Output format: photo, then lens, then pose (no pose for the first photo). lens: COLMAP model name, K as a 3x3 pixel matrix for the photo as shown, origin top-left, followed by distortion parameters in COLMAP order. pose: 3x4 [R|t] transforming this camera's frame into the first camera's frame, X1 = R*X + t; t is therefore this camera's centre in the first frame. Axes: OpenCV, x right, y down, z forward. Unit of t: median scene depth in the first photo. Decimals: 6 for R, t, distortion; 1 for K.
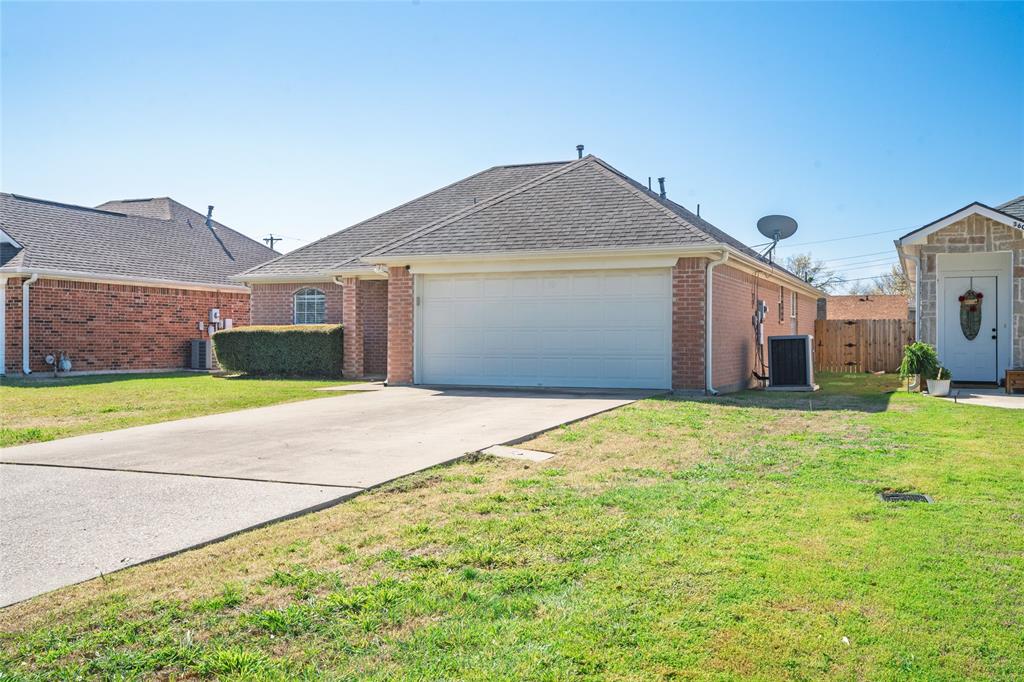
lens RADIAL K [[962.3, 0, 510.3], [0, 962.3, 340.6], [0, 0, 1]] dist [0.060033, 0.000000]
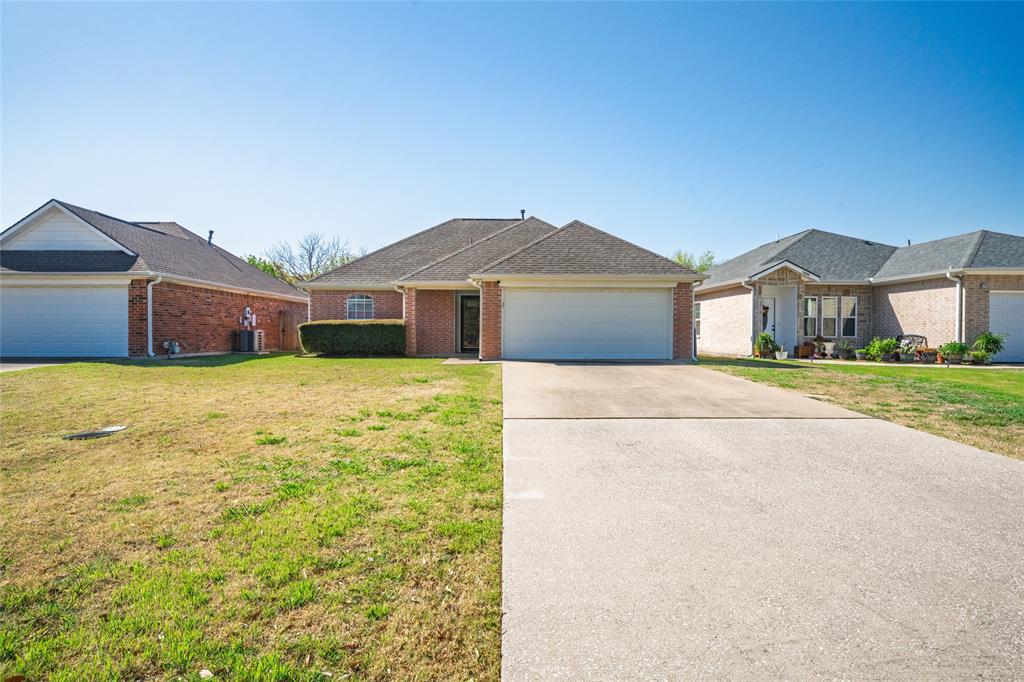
lens RADIAL K [[578.8, 0, 512.5], [0, 578.8, 341.1], [0, 0, 1]] dist [-0.002682, 0.000580]
pose [[0.912406, -0.005253, 0.409253, -0.375537], [-0.001402, 0.999872, 0.015960, 0.001651], [-0.409284, -0.015136, 0.912281, 0.131220]]
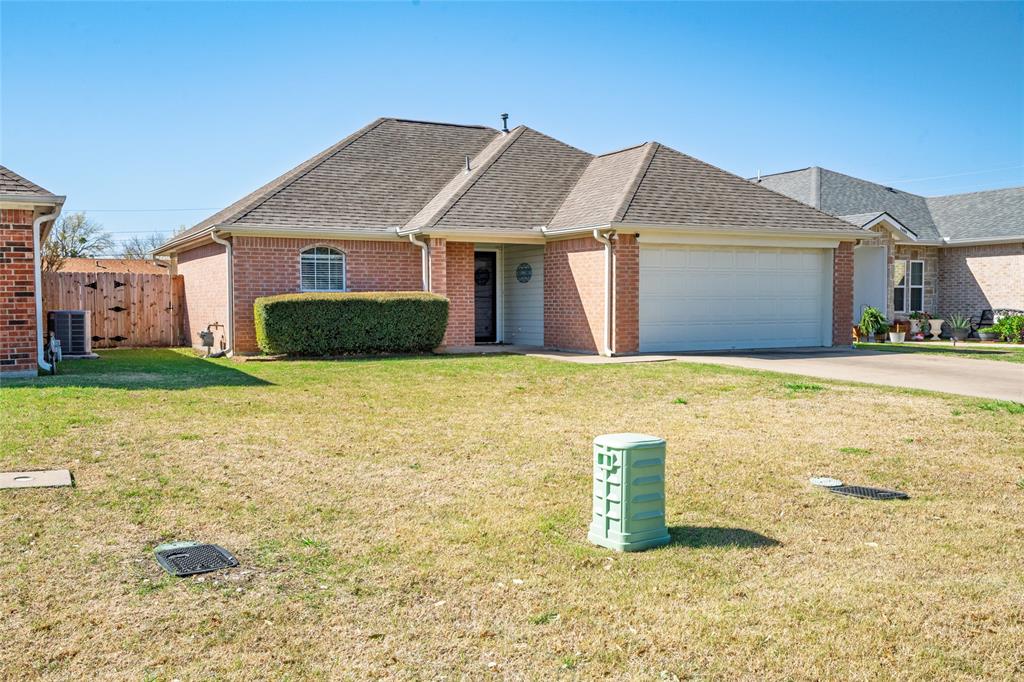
lens RADIAL K [[962.3, 0, 516.7], [0, 962.3, 339.7], [0, 0, 1]] dist [0.060033, 0.000000]
pose [[0.628831, -0.033609, 0.776815, -0.782646], [0.005611, 0.999236, 0.038689, -0.006557], [-0.777522, -0.019970, 0.628539, 0.386433]]
